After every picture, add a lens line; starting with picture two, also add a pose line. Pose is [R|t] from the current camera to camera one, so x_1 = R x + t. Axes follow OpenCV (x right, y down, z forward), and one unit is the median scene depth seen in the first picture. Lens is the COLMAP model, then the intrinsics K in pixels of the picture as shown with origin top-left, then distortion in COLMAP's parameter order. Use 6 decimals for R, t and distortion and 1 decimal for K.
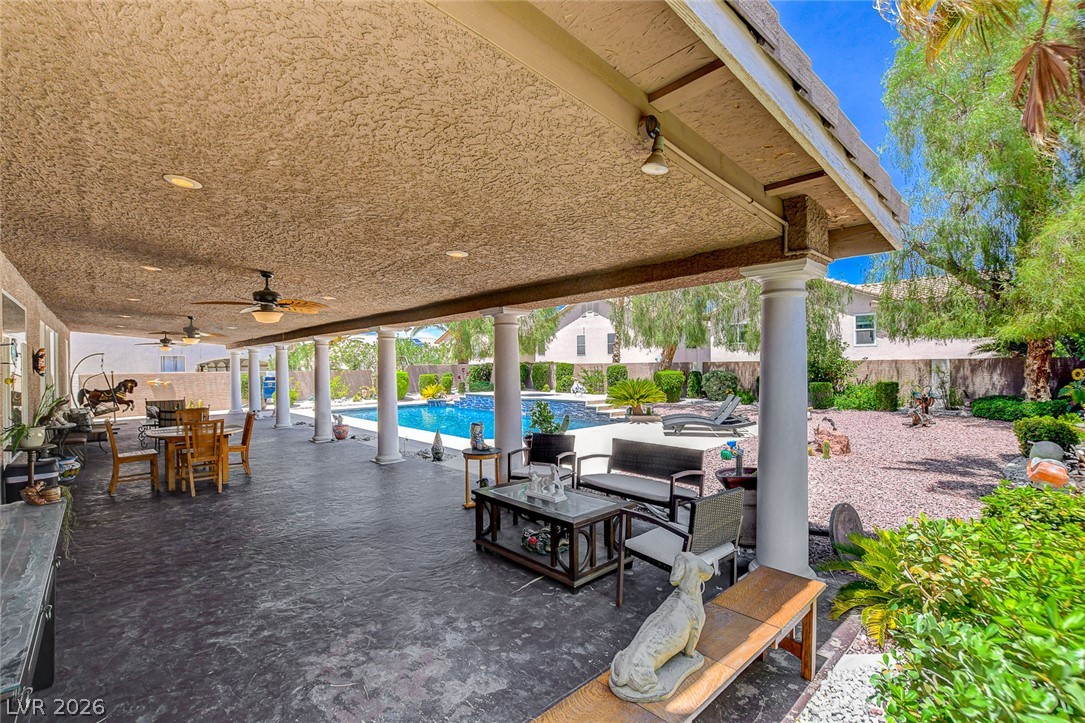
lens RADIAL K [[473.0, 0, 543.6], [0, 473.0, 368.8], [0, 0, 1]] dist [-0.022114, 0.000012]
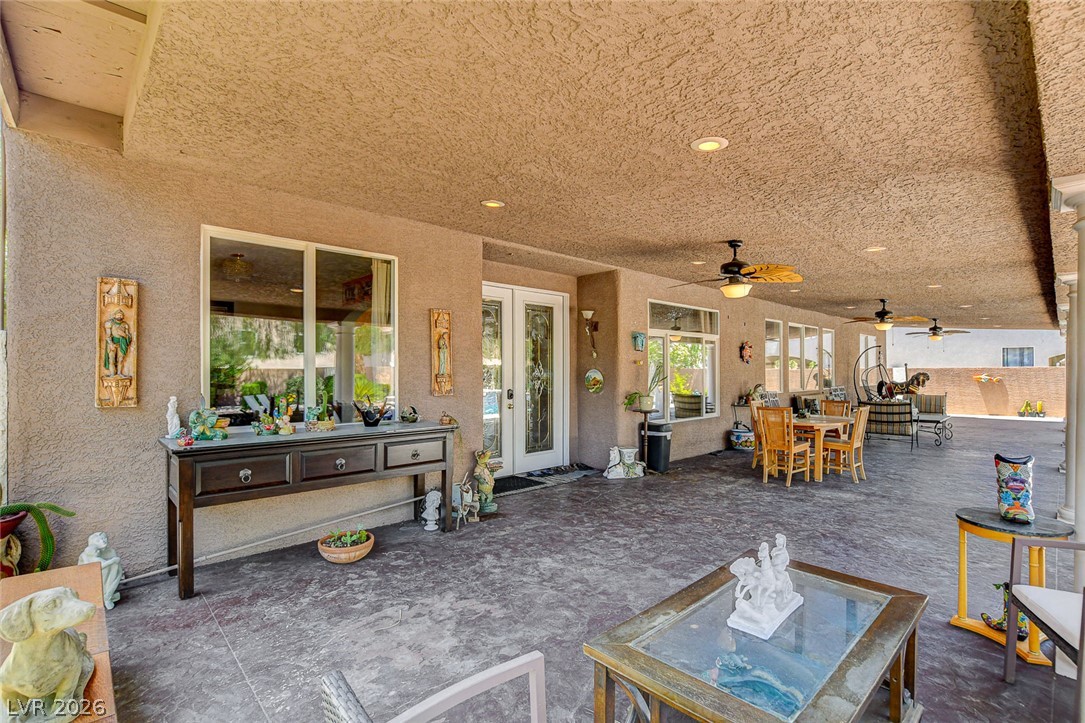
lens RADIAL K [[503.8, 0, 544.8], [0, 503.8, 367.7], [0, 0, 1]] dist [-0.023279, 0.000464]
pose [[0.006923, 0.003138, -0.999971, 0.167899], [-0.002945, 0.999991, 0.003118, 0.015511], [0.999972, 0.002924, 0.006932, 0.286883]]
